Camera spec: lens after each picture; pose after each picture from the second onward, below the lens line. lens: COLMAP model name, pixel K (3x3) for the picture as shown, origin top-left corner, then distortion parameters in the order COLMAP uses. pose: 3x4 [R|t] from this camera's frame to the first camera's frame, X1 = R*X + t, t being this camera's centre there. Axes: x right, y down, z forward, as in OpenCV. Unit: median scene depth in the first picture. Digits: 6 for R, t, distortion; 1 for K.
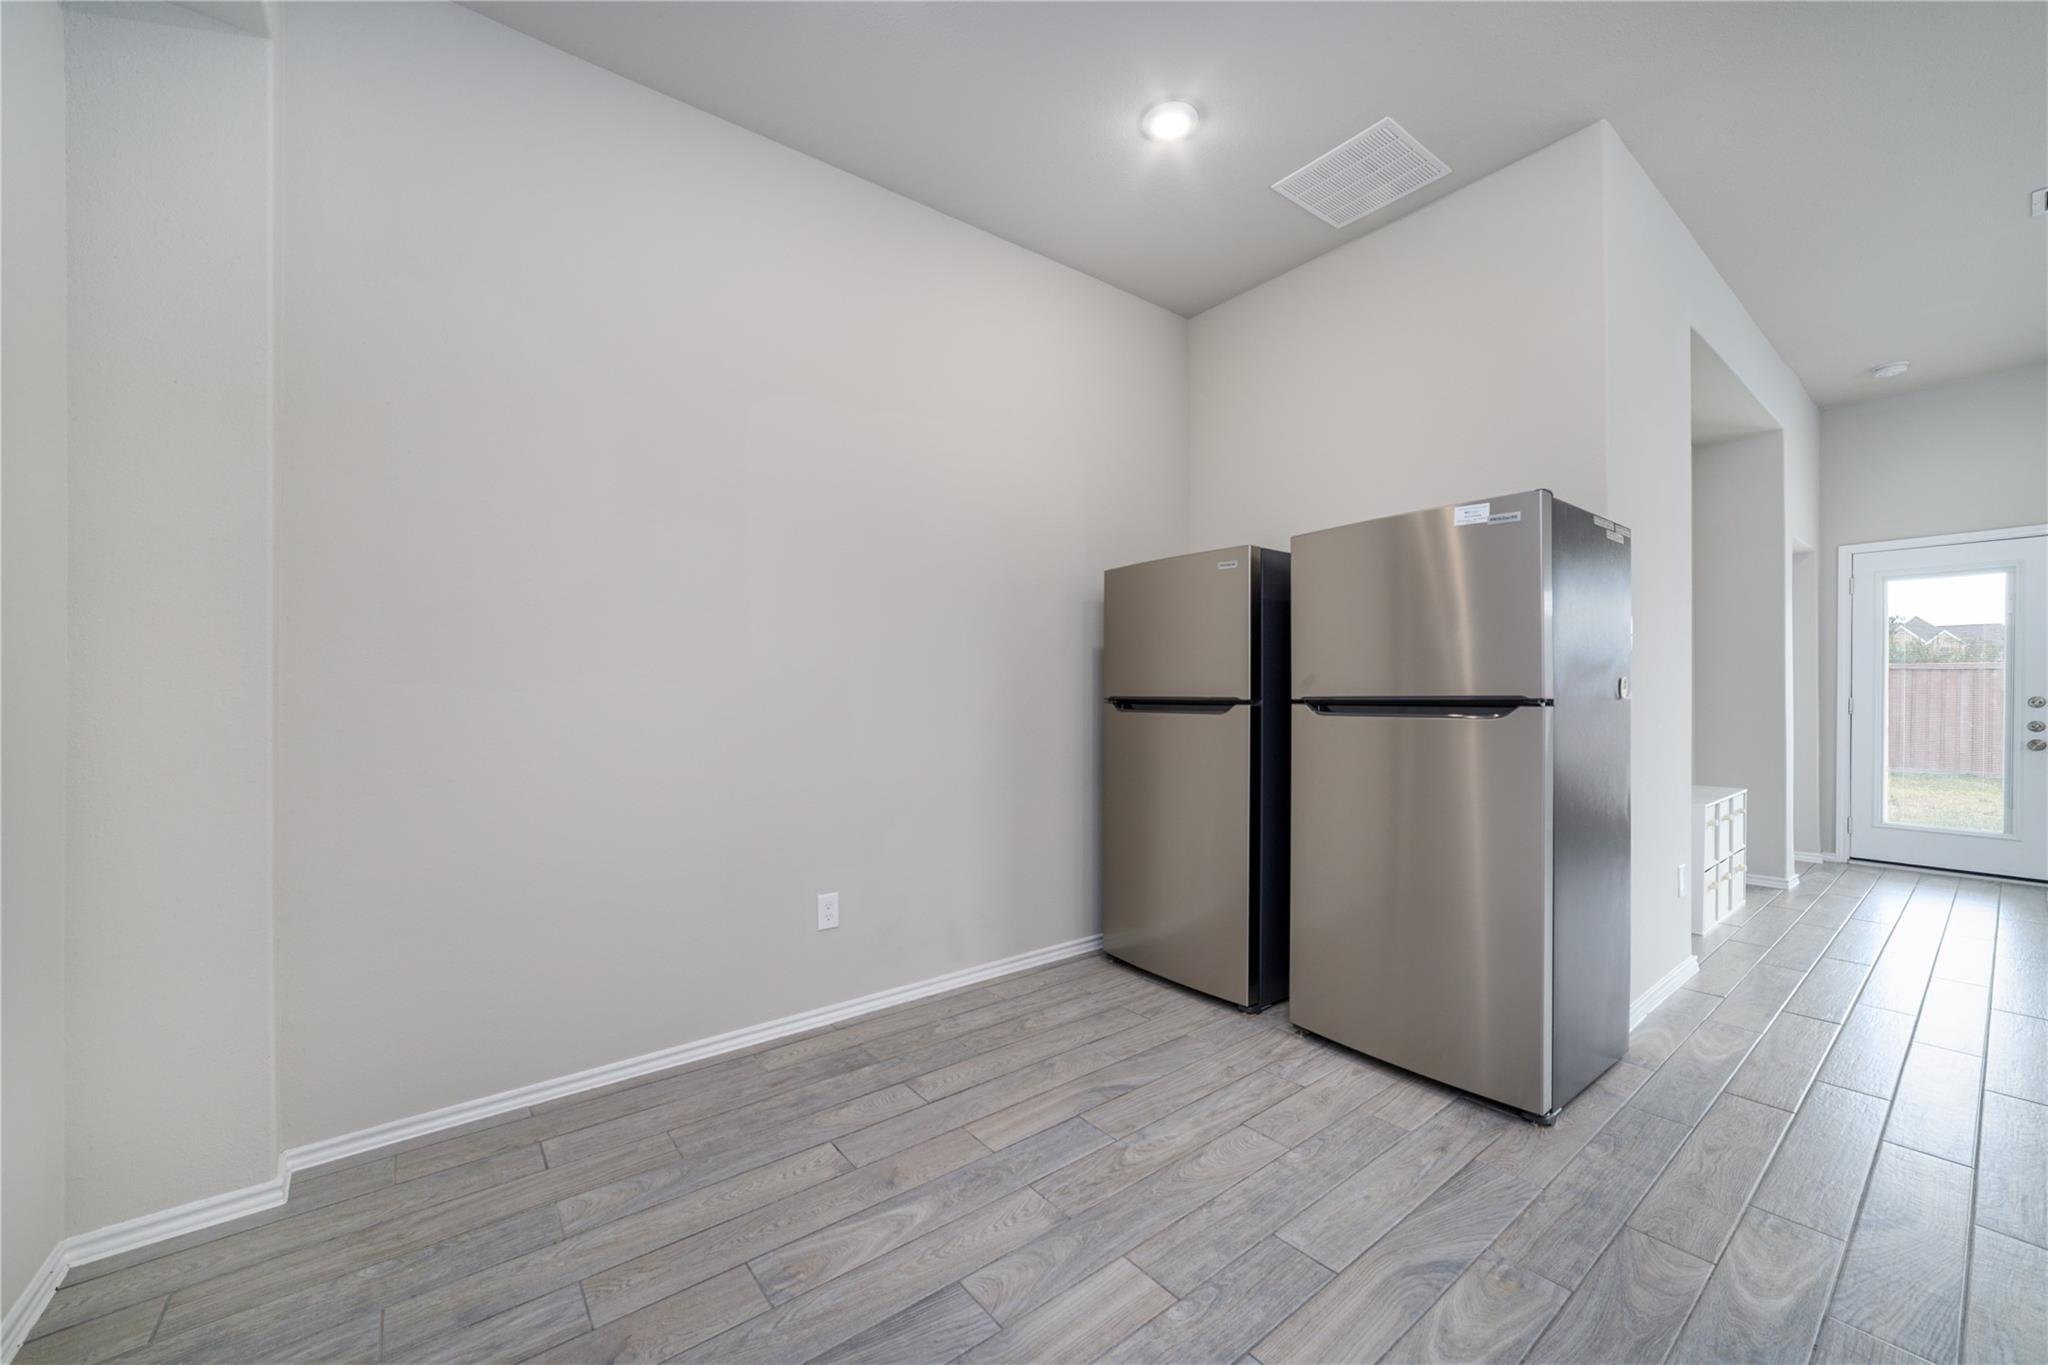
lens RADIAL K [[787.6, 0, 1023.8], [0, 787.6, 685.3], [0, 0, 1]] dist [-0.014434, 0.003897]
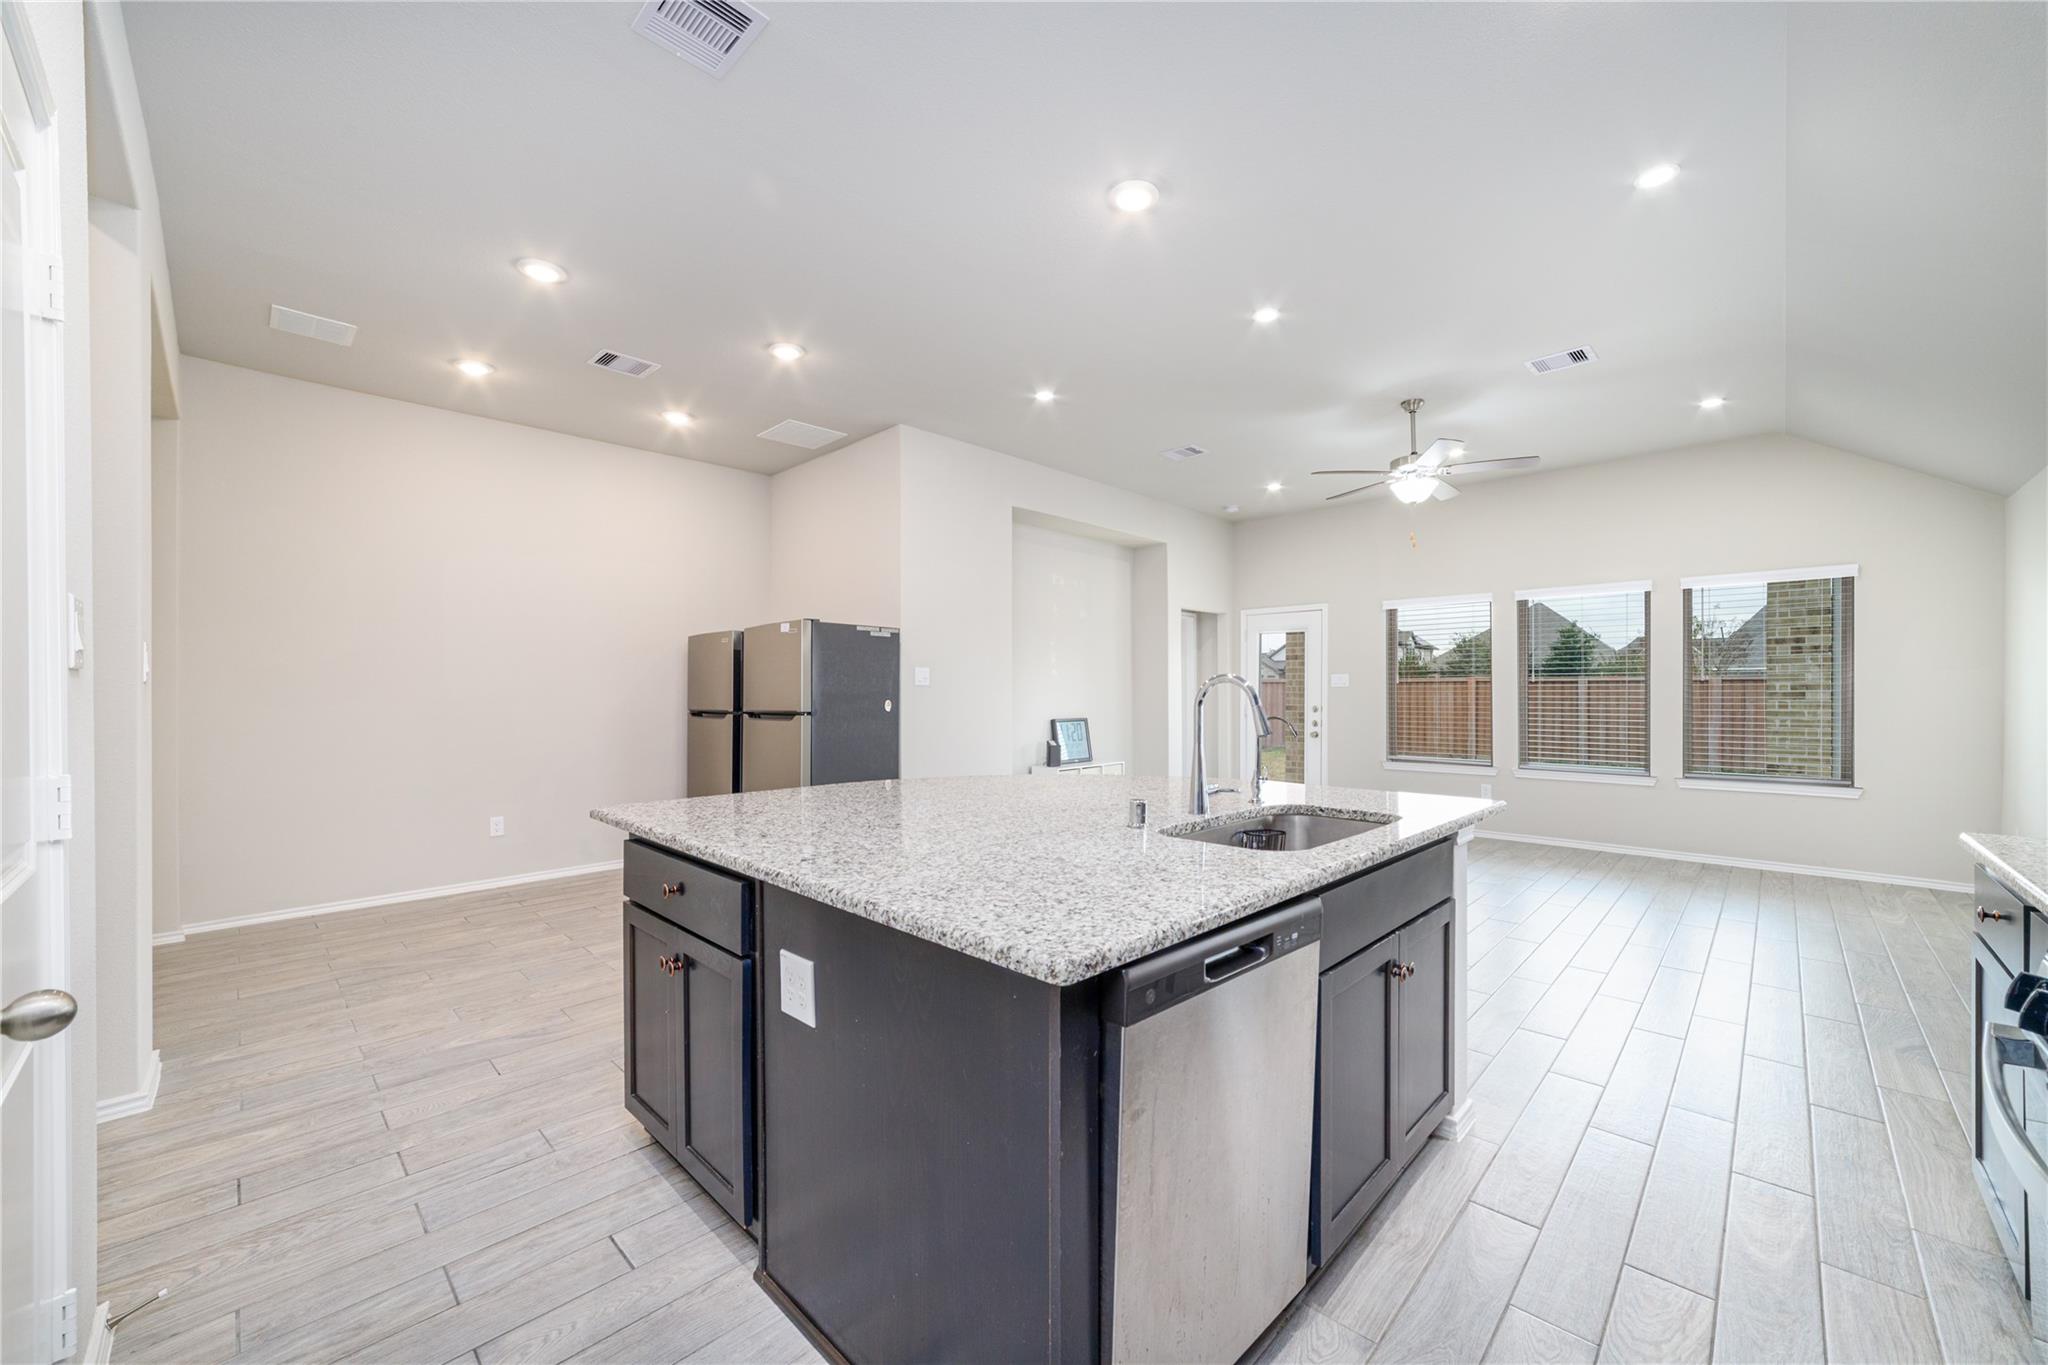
lens RADIAL K [[787.6, 0, 995.7], [0, 787.6, 686.6], [0, 0, 1]] dist [-0.014434, 0.003897]
pose [[0.993345, 0.006475, 0.114992, 0.691426], [-0.005460, 0.999943, -0.009138, -0.028359], [-0.115045, 0.008450, 0.993324, -0.945487]]
